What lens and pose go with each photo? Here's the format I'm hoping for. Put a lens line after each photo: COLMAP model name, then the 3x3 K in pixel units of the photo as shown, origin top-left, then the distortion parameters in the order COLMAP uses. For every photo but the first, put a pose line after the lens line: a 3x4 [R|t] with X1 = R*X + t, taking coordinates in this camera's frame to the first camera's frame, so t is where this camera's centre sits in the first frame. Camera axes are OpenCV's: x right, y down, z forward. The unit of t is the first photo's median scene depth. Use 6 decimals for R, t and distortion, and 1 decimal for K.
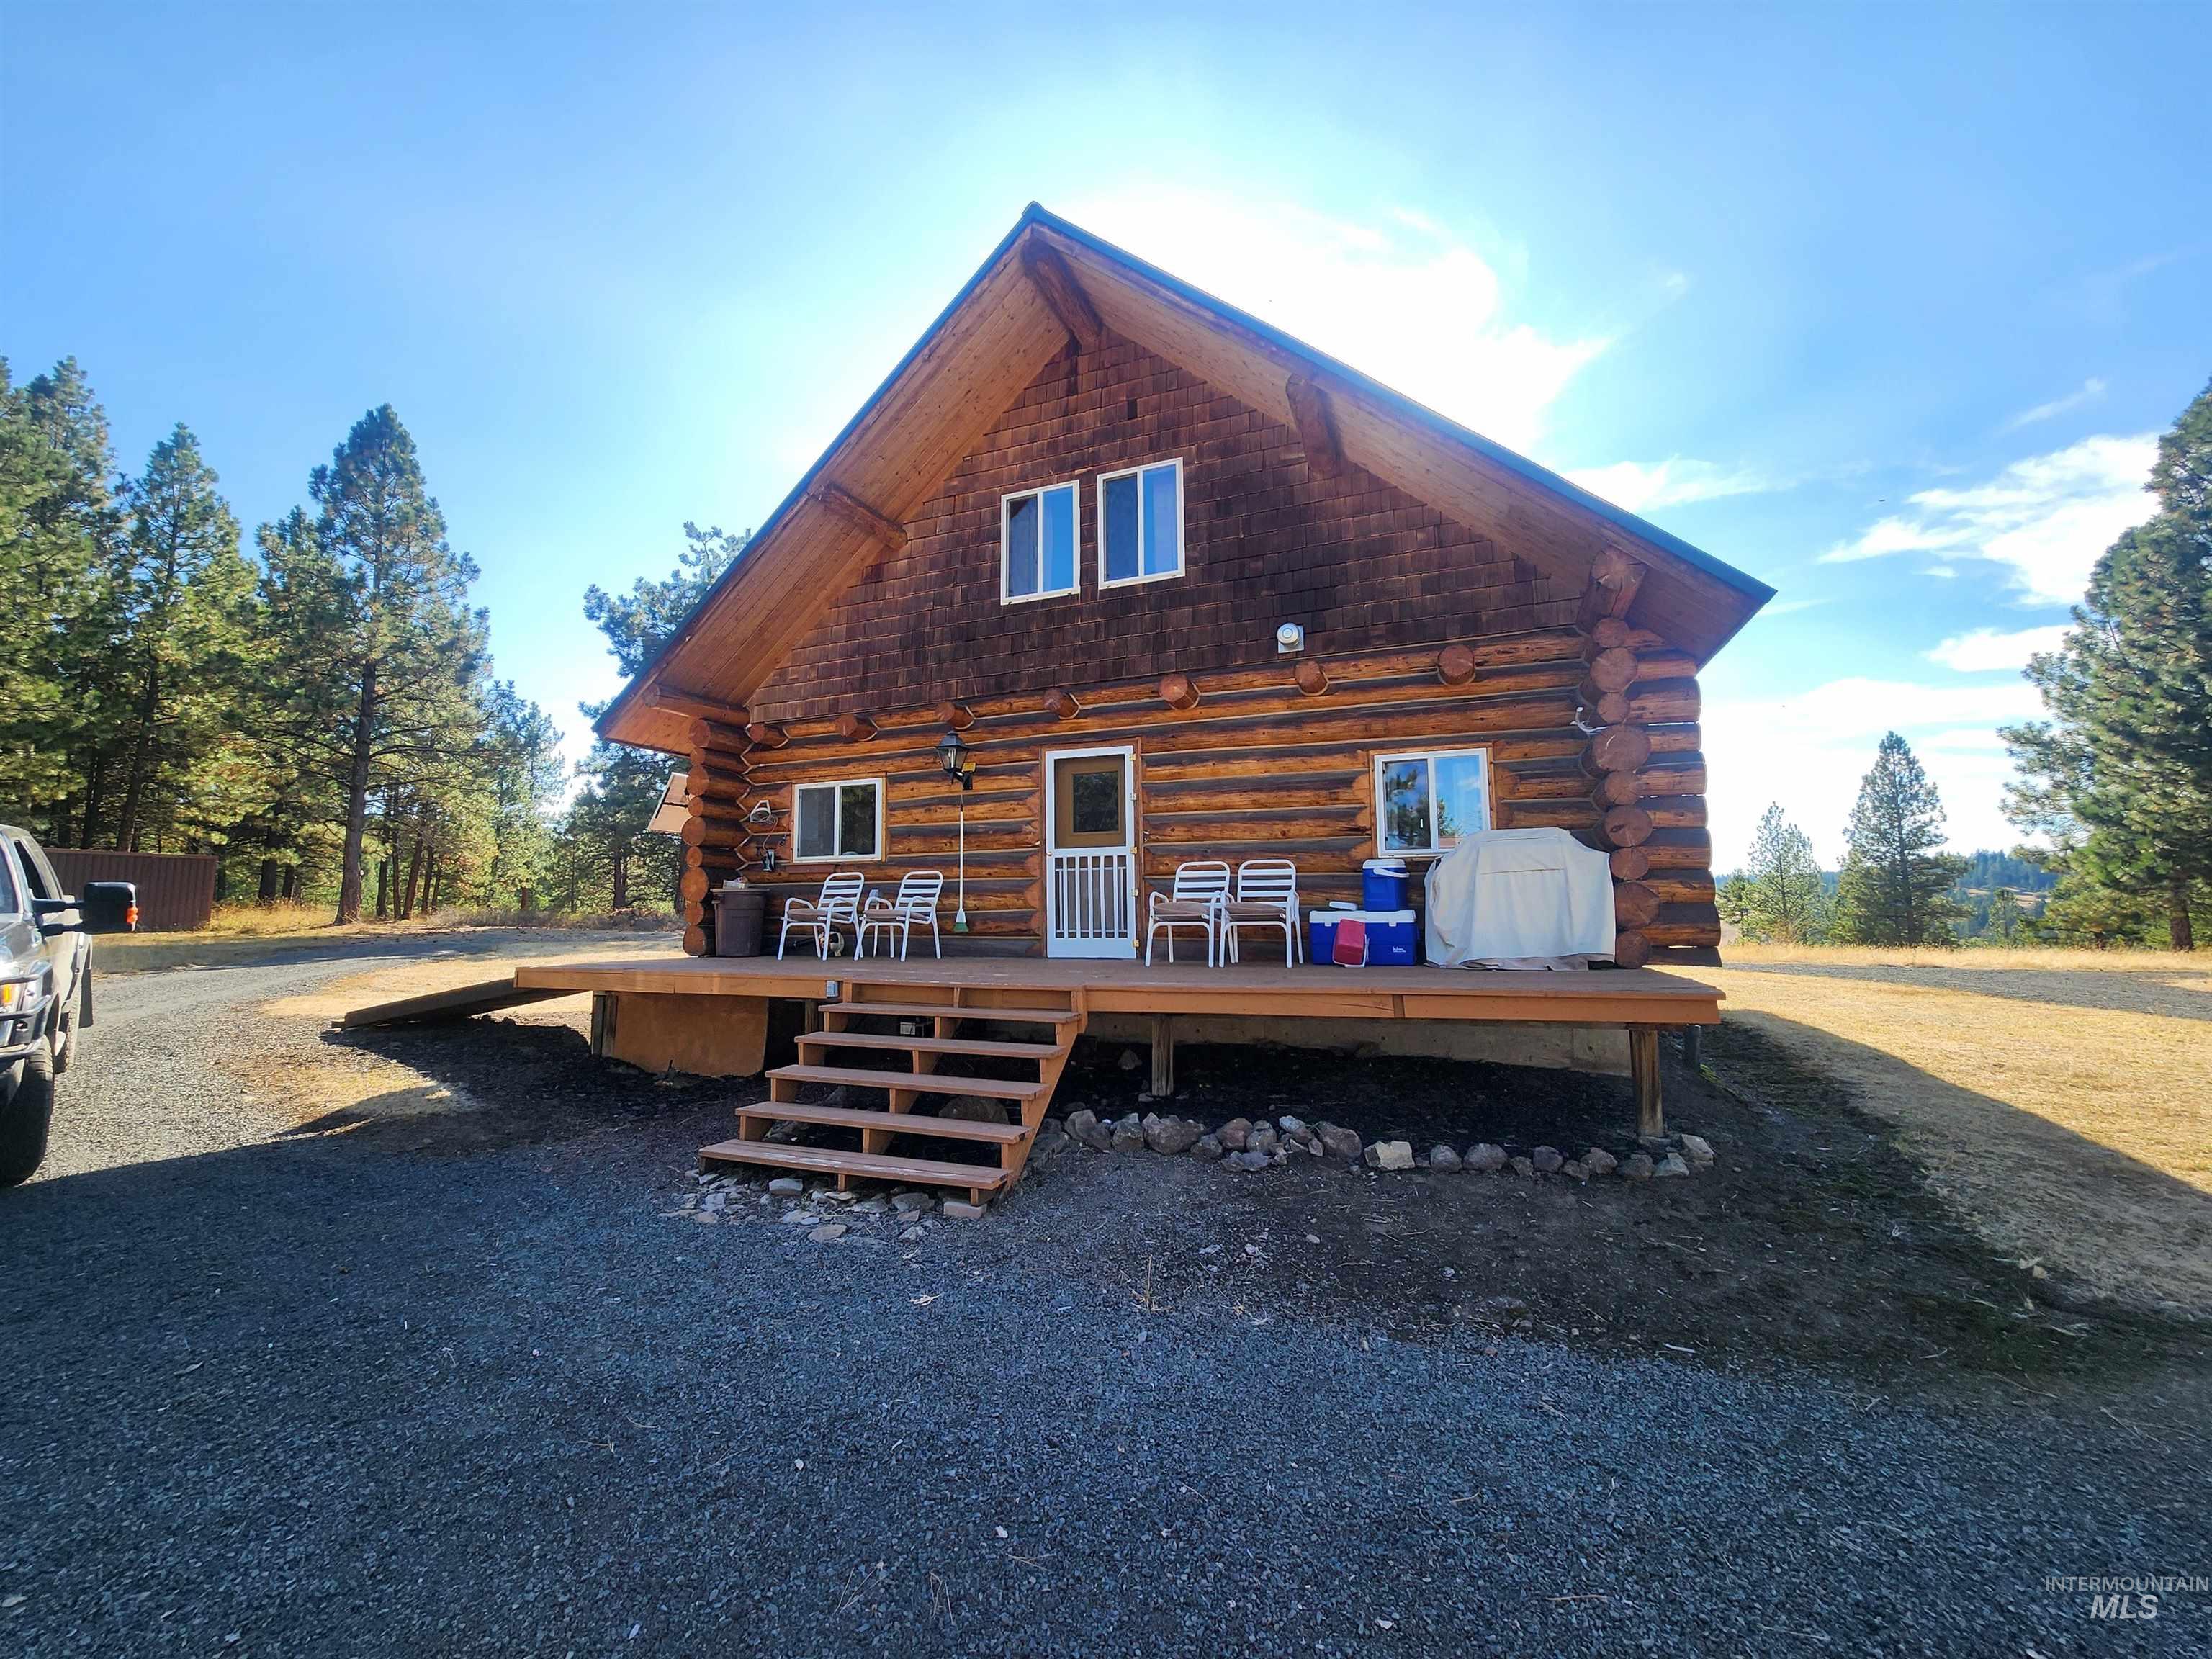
lens RADIAL K [[922.8, 0, 1106.0], [0, 922.8, 829.5], [0, 0, 1]] dist [0.002444, 0.000210]
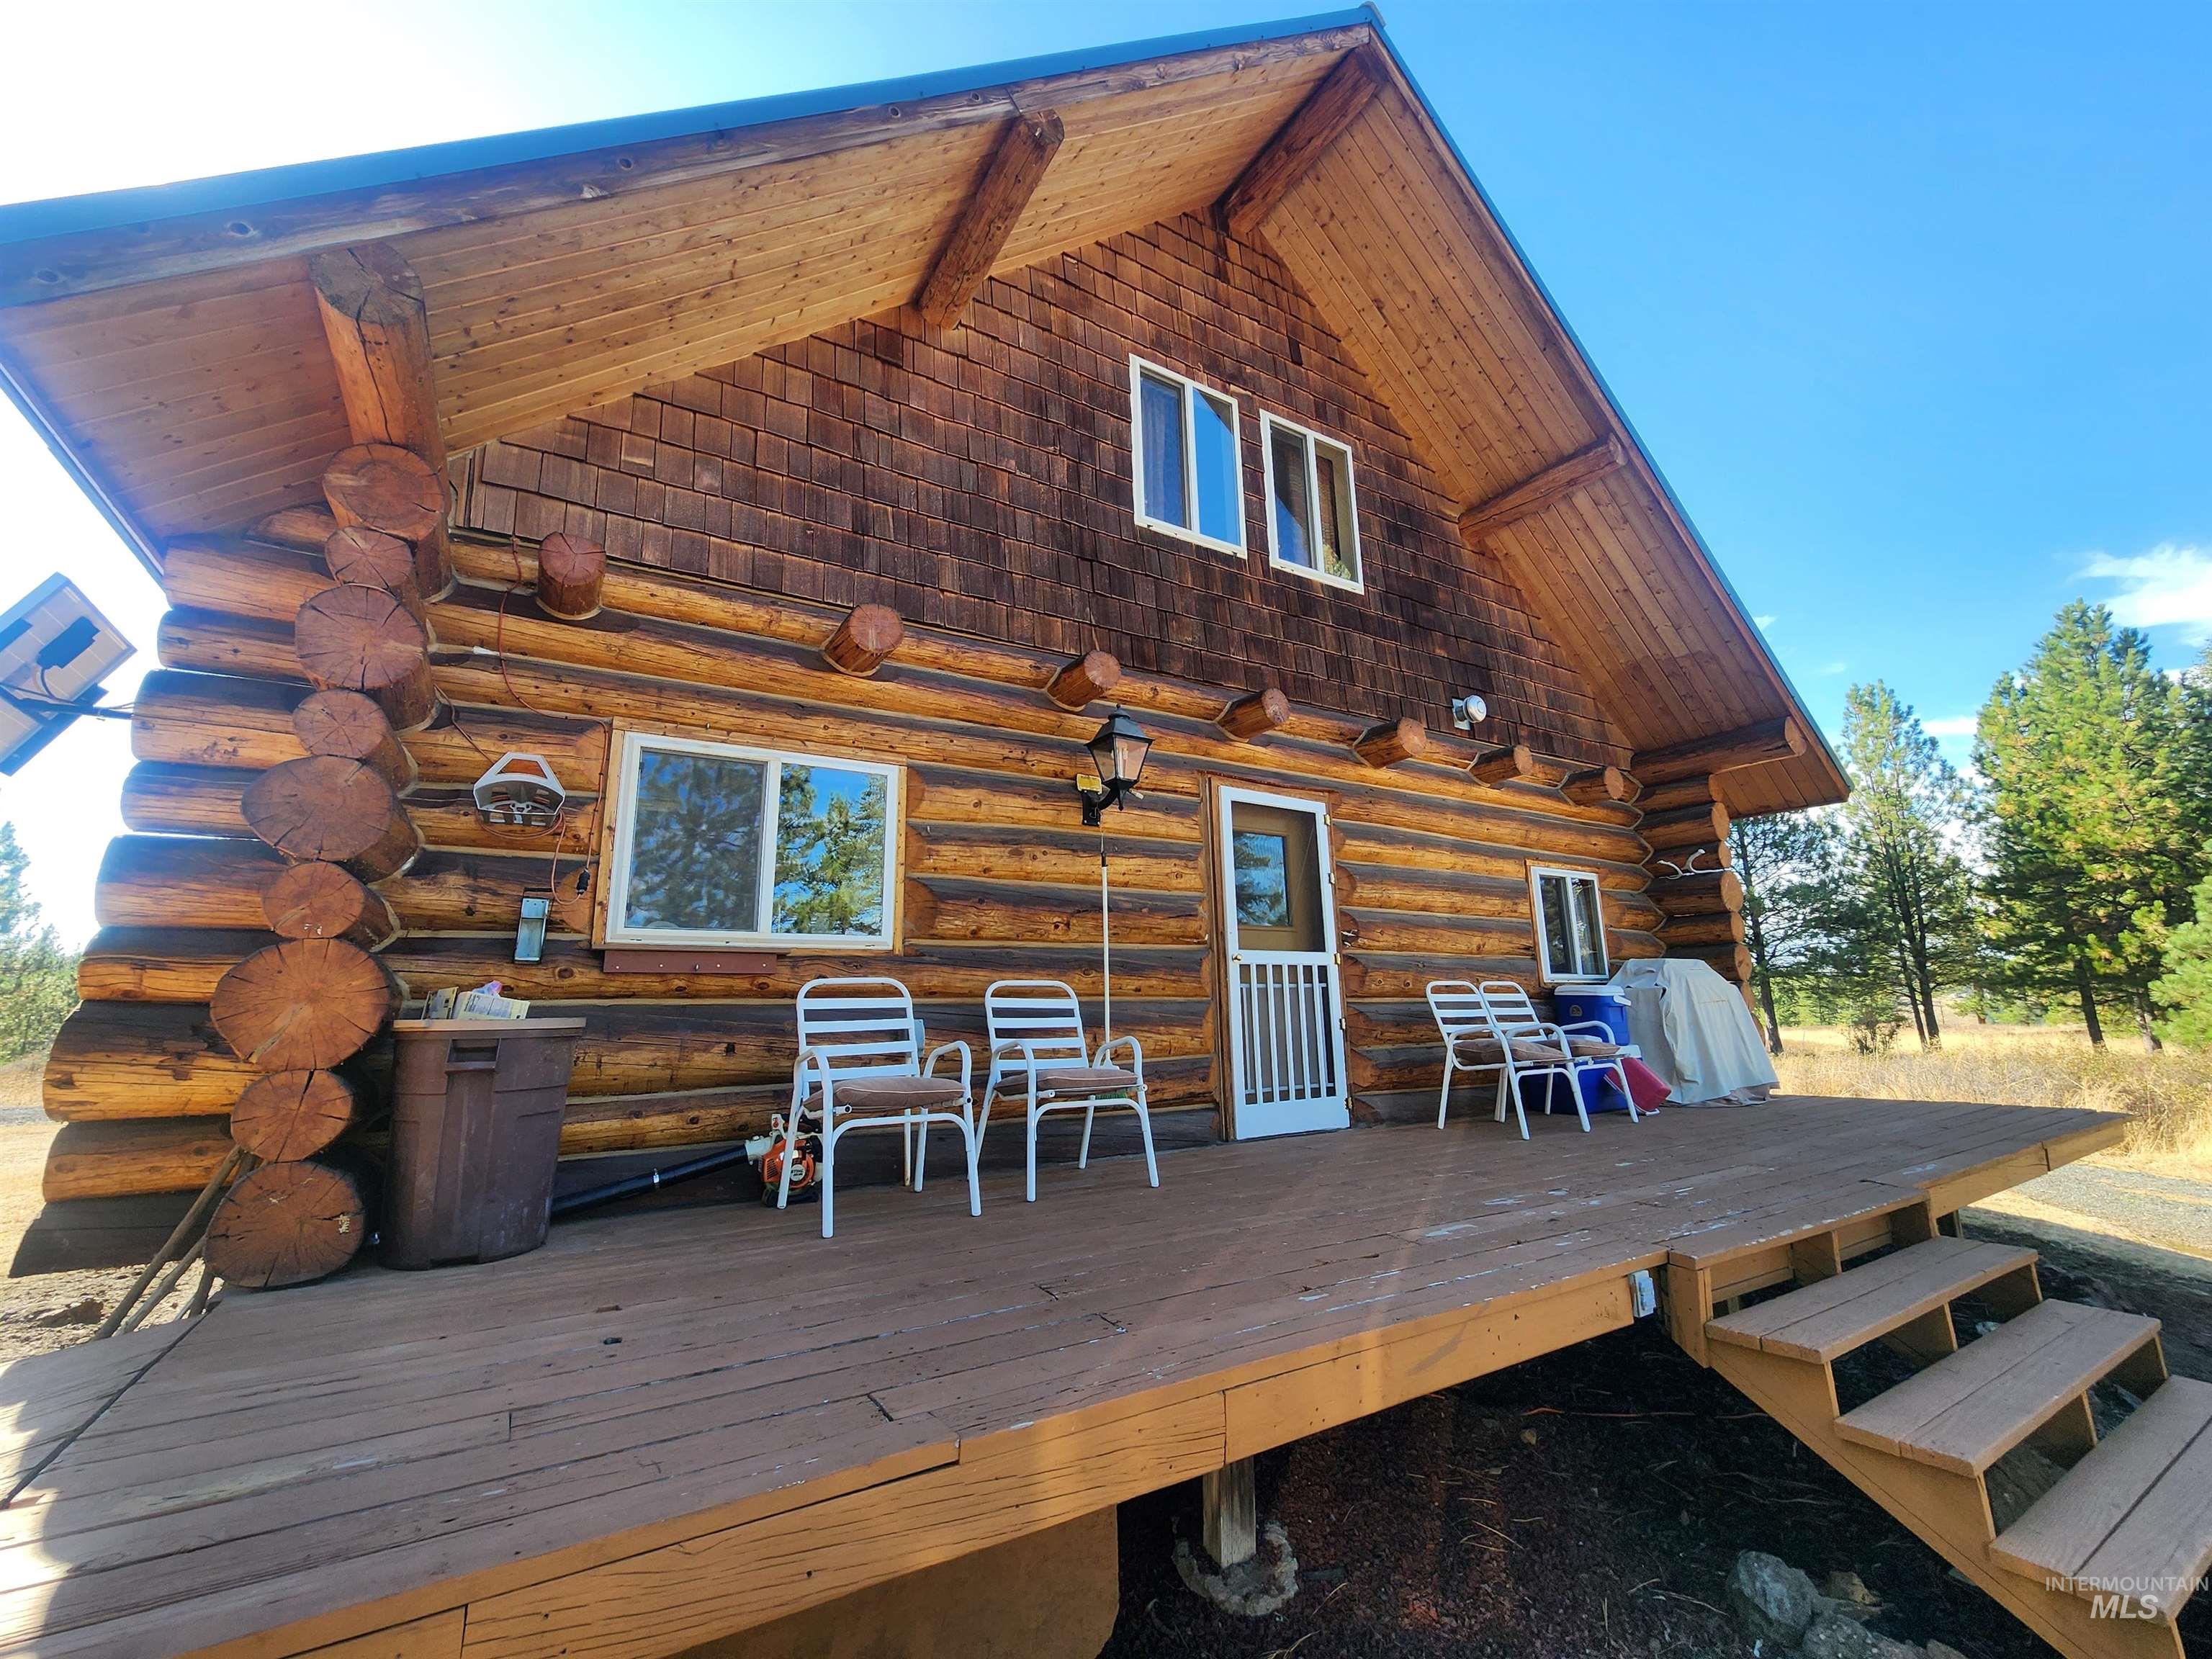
lens RADIAL K [[922.8, 0, 1106.0], [0, 922.8, 829.5], [0, 0, 1]] dist [0.002444, 0.000210]
pose [[0.581907, 0.161952, 0.796967, -0.576684], [-0.056797, 0.985671, -0.158828, 0.043332], [-0.811270, 0.047157, 0.582767, 0.705034]]
